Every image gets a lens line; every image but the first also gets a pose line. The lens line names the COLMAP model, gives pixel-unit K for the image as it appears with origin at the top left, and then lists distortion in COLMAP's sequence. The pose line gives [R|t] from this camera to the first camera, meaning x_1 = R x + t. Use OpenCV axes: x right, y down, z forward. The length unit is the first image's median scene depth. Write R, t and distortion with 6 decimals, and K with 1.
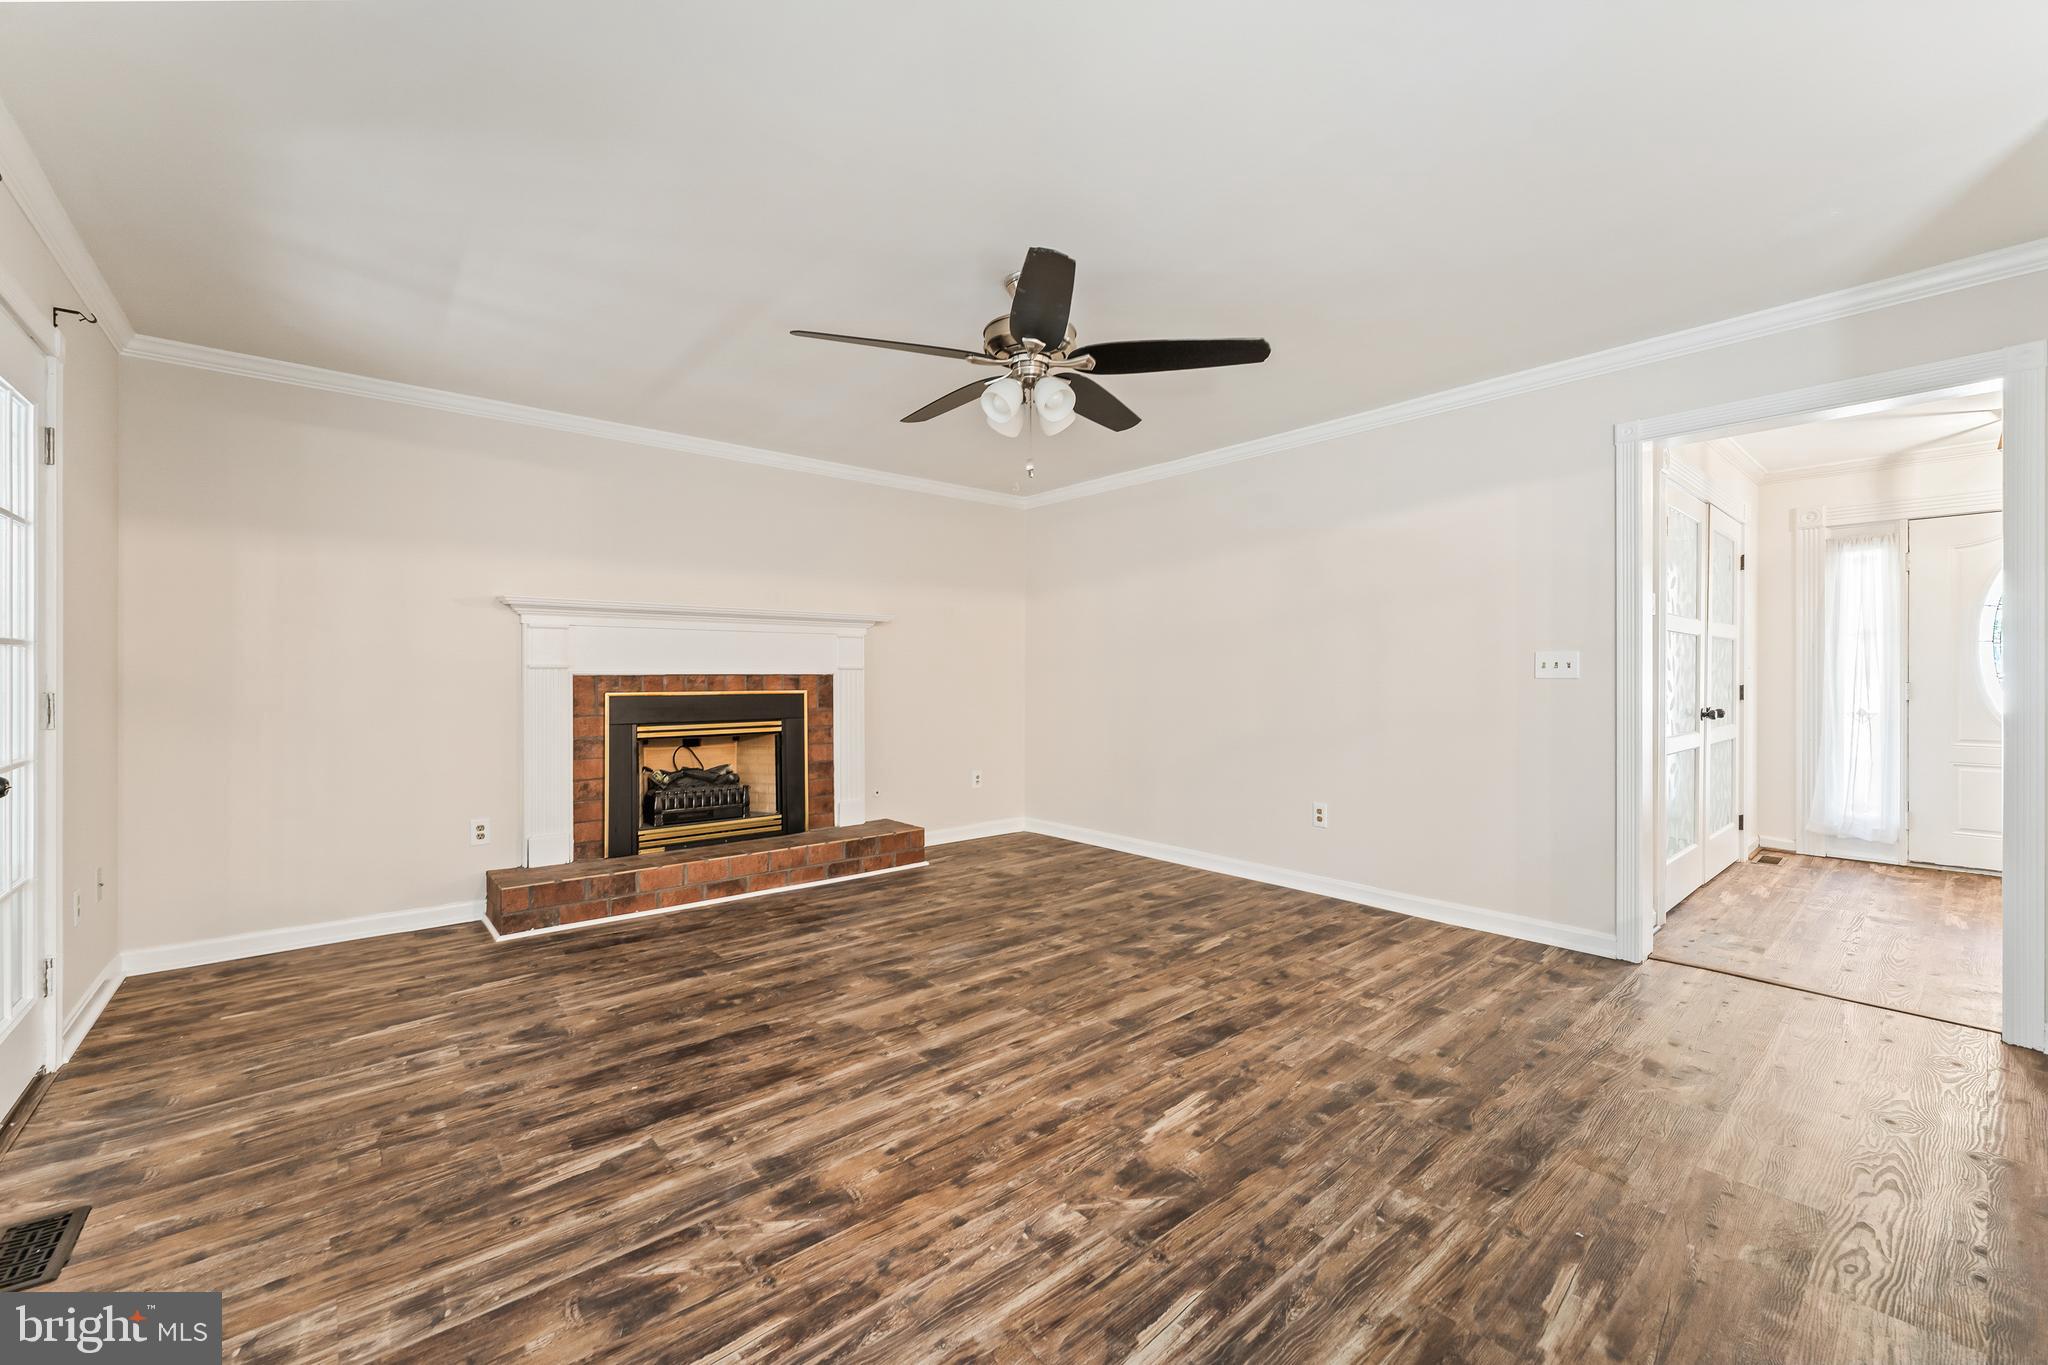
lens RADIAL K [[826.2, 0, 1043.3], [0, 826.2, 663.2], [0, 0, 1]] dist [0.001484, -0.000203]
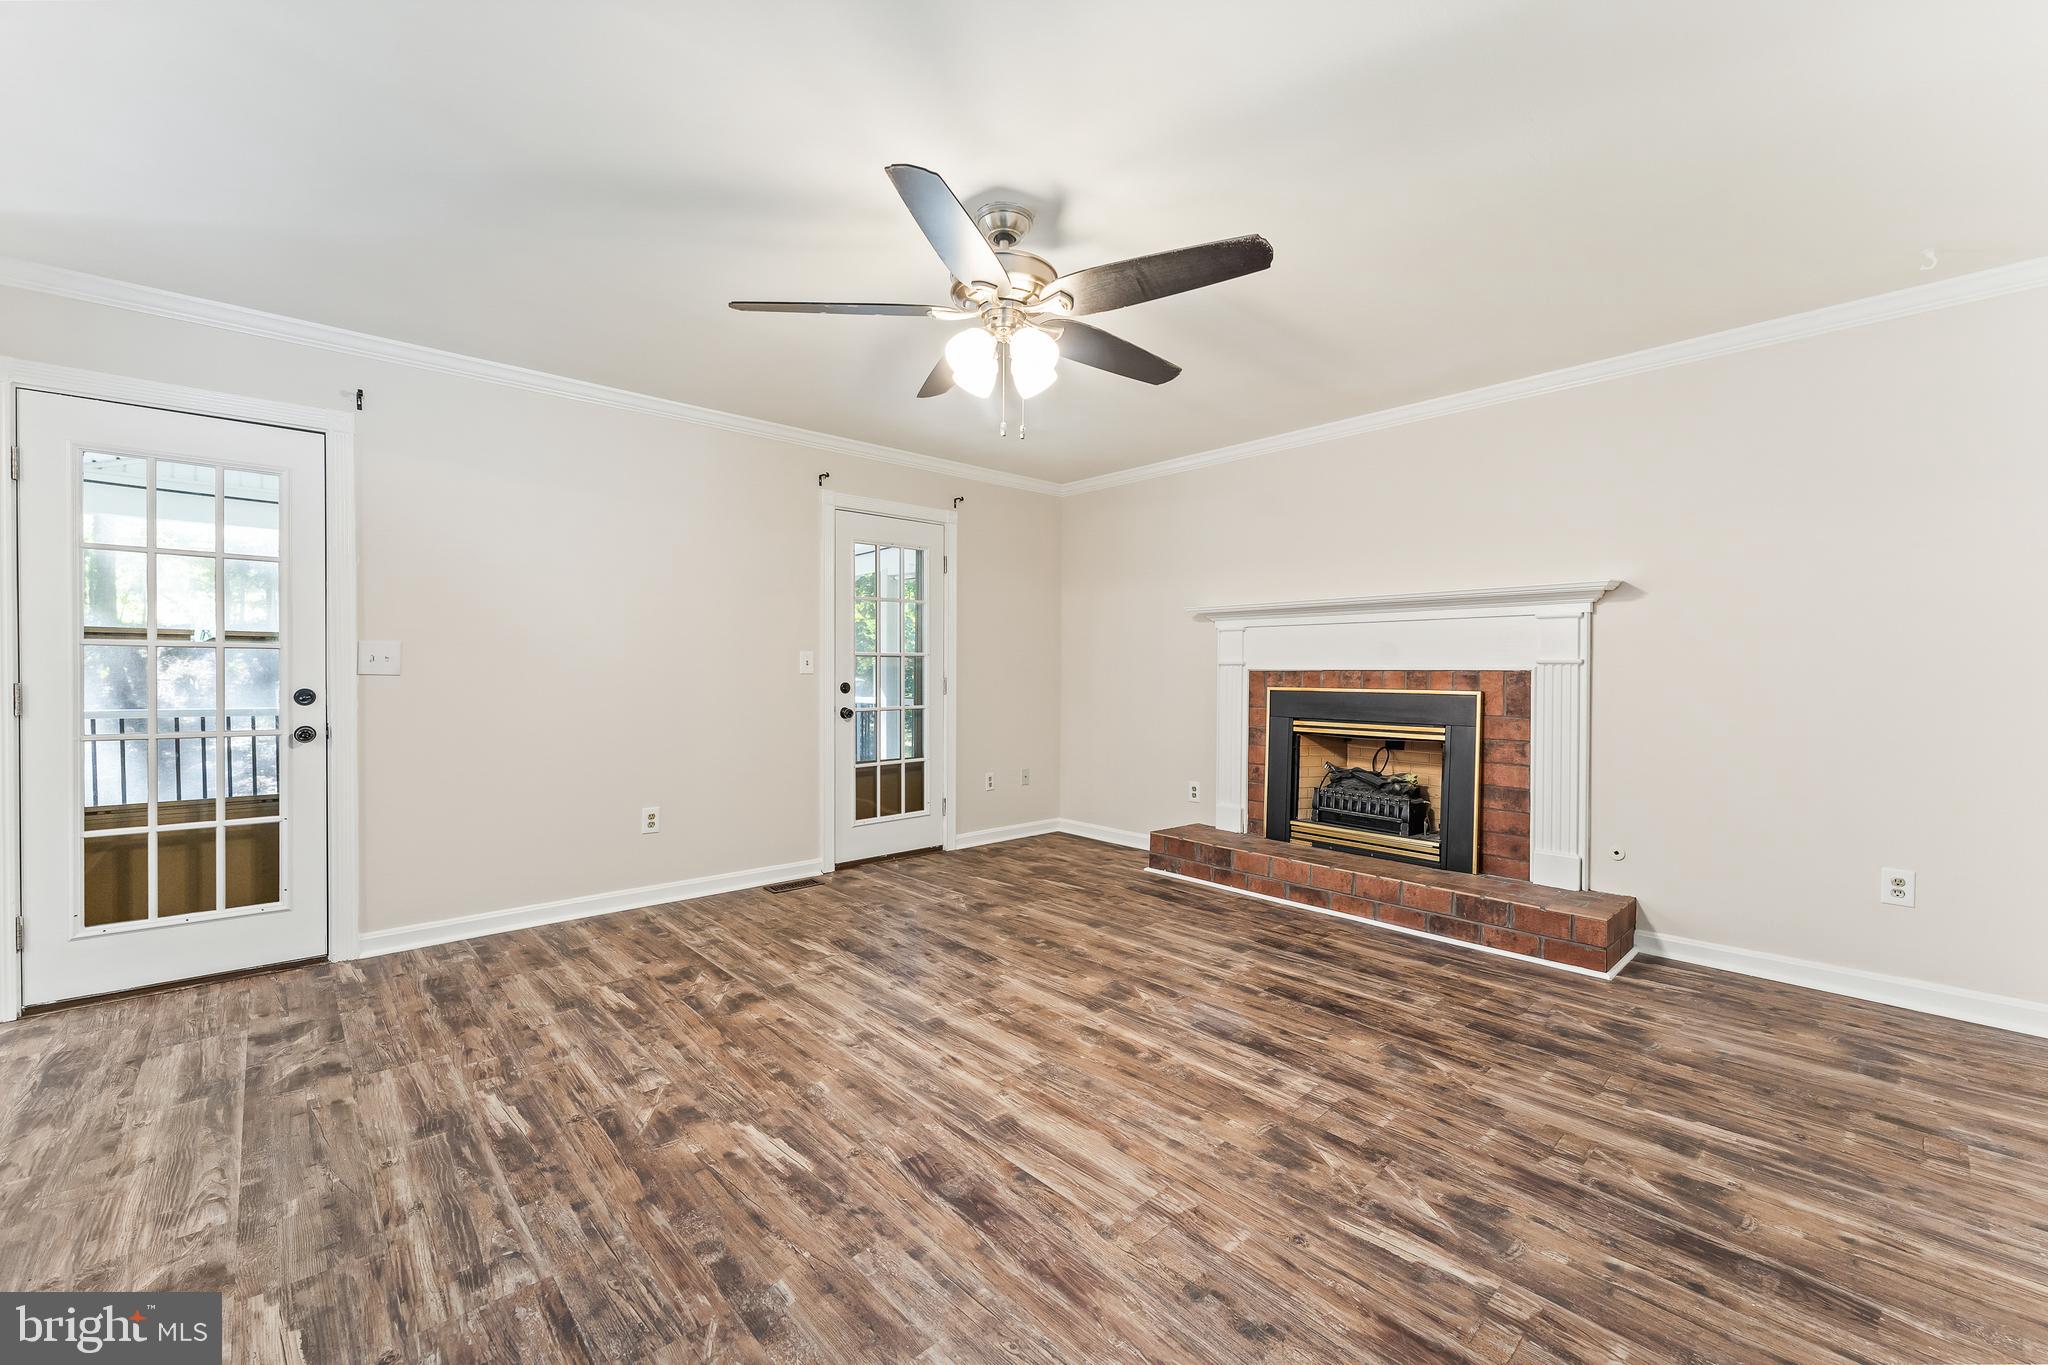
lens RADIAL K [[826.2, 0, 1008.3], [0, 826.2, 679.8], [0, 0, 1]] dist [0.001484, -0.000203]
pose [[0.011860, 0.014298, -0.999827, 0.821725], [0.010085, 0.999845, 0.014418, 0.011436], [0.999879, -0.010254, 0.011714, 0.958155]]
